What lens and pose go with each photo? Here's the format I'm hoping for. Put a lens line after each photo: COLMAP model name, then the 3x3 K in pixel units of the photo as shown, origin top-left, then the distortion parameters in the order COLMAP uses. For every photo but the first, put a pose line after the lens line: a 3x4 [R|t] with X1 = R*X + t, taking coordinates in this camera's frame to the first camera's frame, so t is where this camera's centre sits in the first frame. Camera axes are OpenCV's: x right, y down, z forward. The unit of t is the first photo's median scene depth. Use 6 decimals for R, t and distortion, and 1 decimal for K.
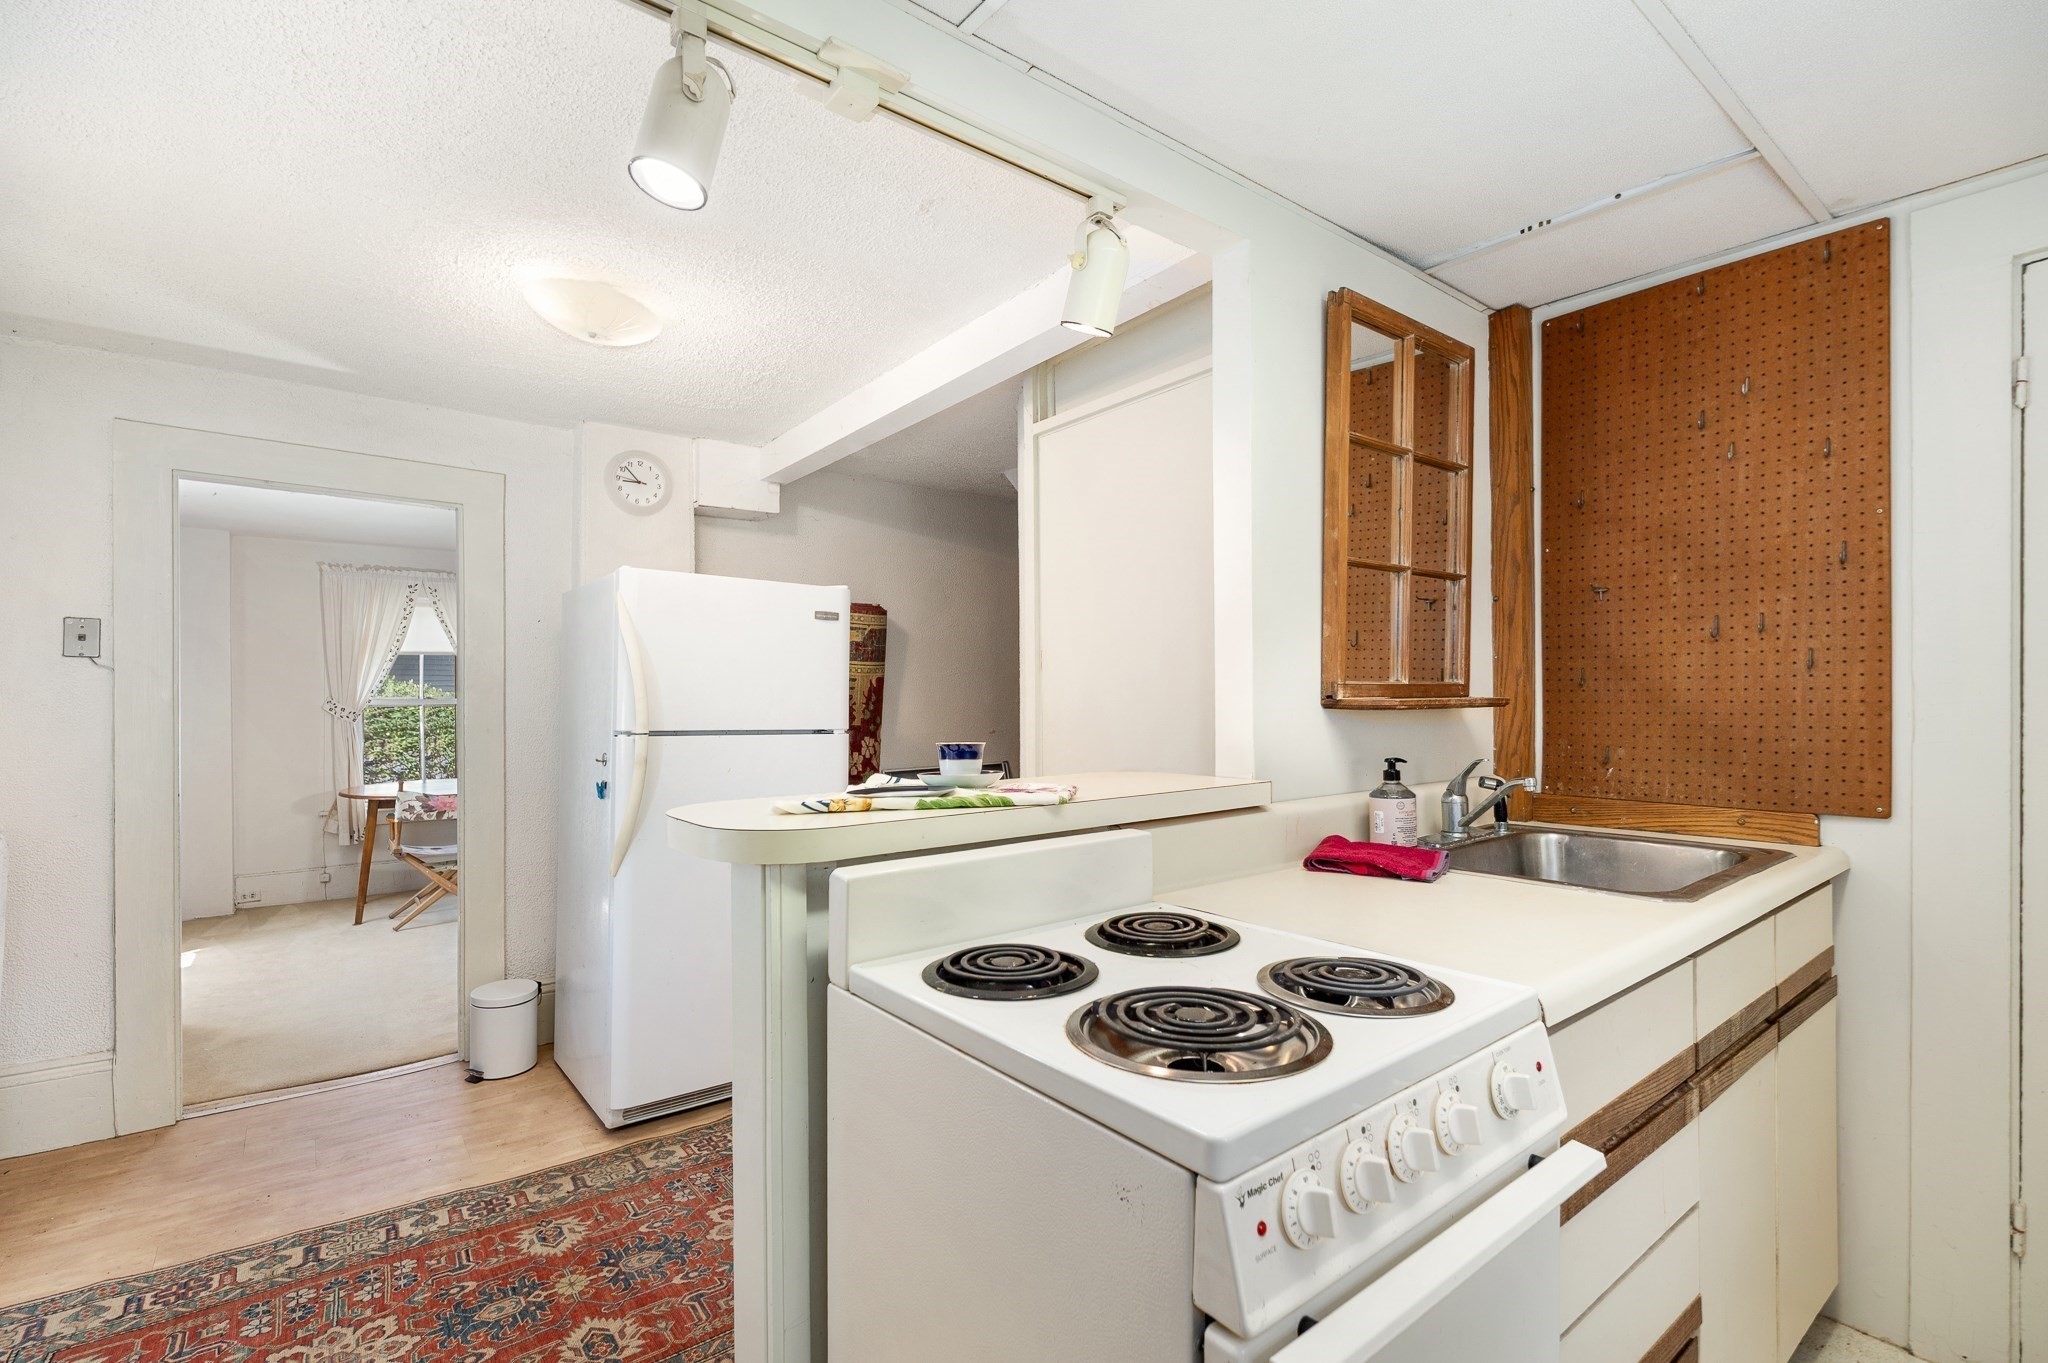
lens RADIAL K [[894.5, 0, 1008.2], [0, 894.5, 696.6], [0, 0, 1]] dist [-0.002412, -0.000675]
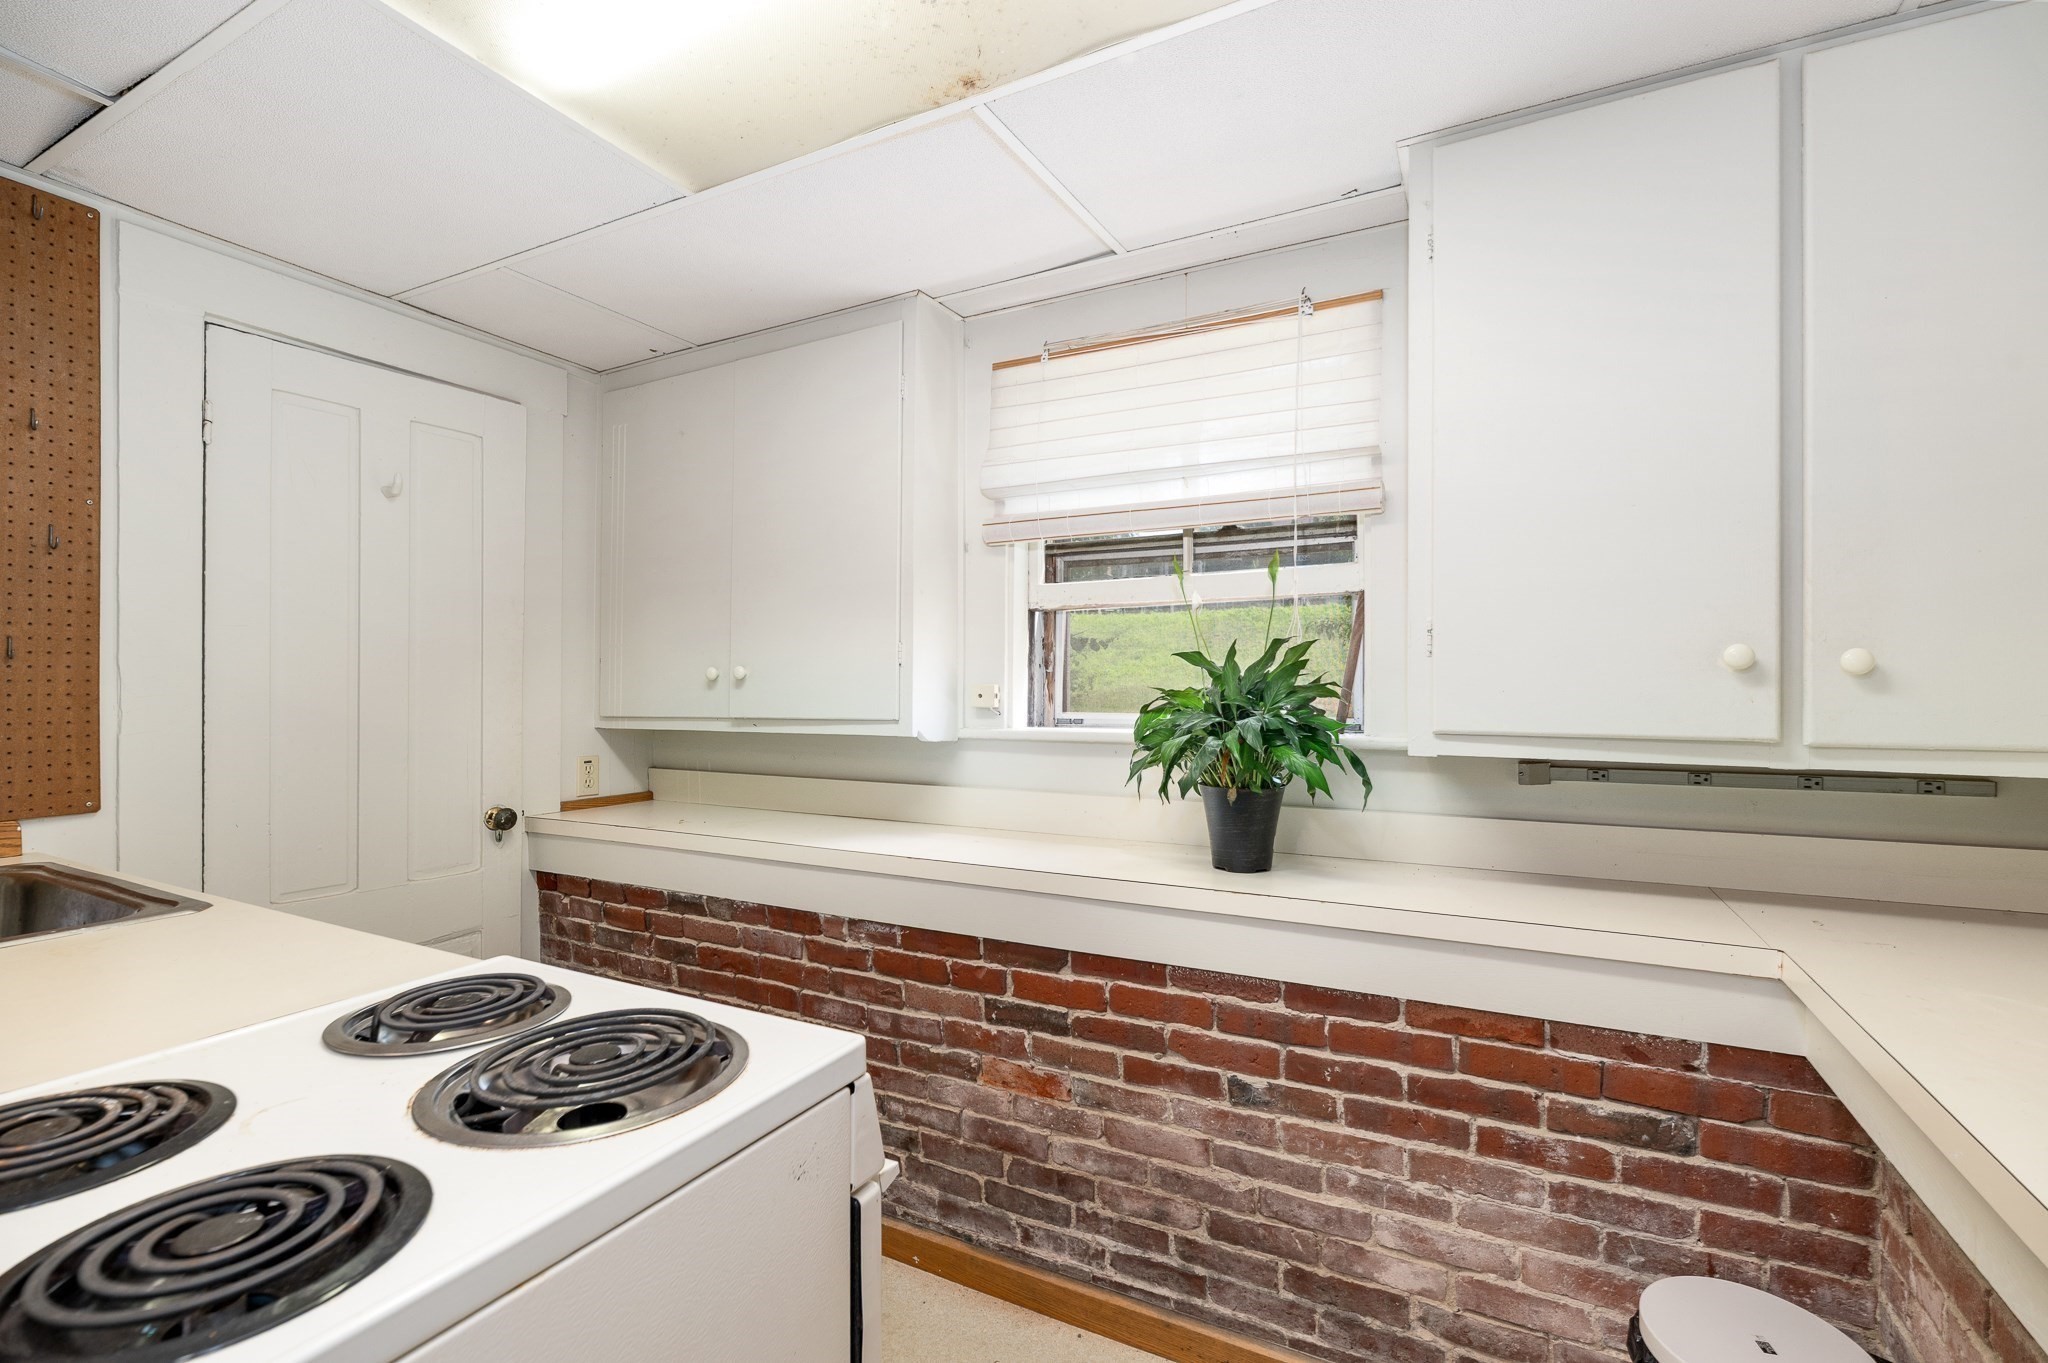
lens RADIAL K [[894.5, 0, 1040.3], [0, 894.5, 682.8], [0, 0, 1]] dist [-0.002412, -0.000675]
pose [[-0.387009, 0.002559, 0.922072, -0.338290], [0.000336, 0.999996, -0.002634, -0.004626], [-0.922076, -0.000709, -0.387008, 0.406501]]
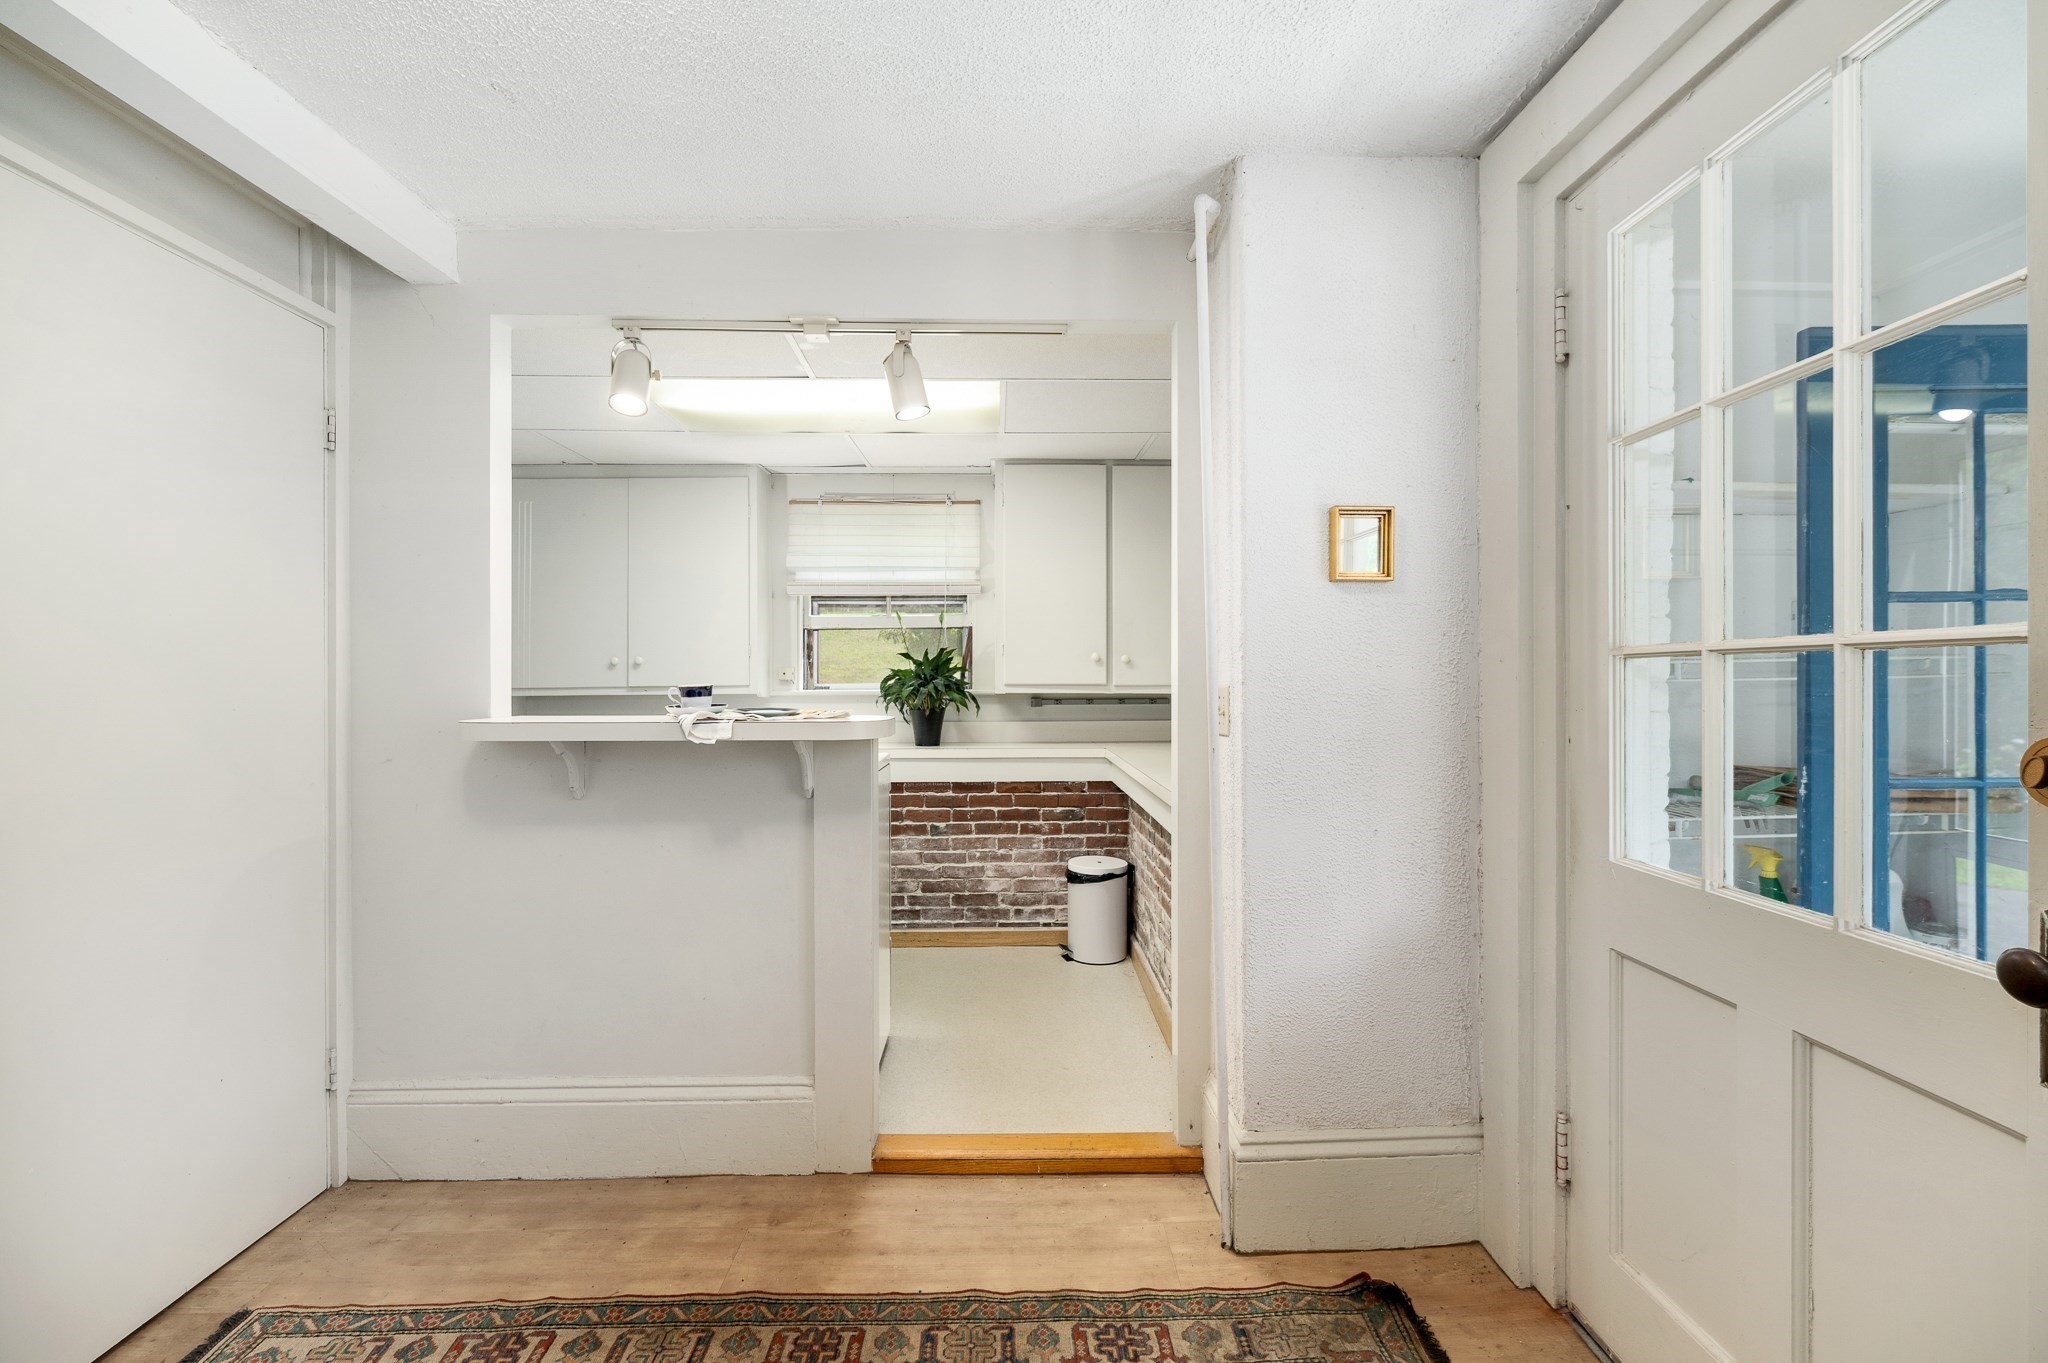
lens RADIAL K [[894.5, 0, 1025.6], [0, 894.5, 678.5], [0, 0, 1]] dist [-0.002412, -0.000675]
pose [[-0.781614, 0.002908, 0.623756, -0.708323], [0.004907, 0.999987, 0.001487, 0.007694], [-0.623743, 0.004223, -0.781618, 0.888666]]
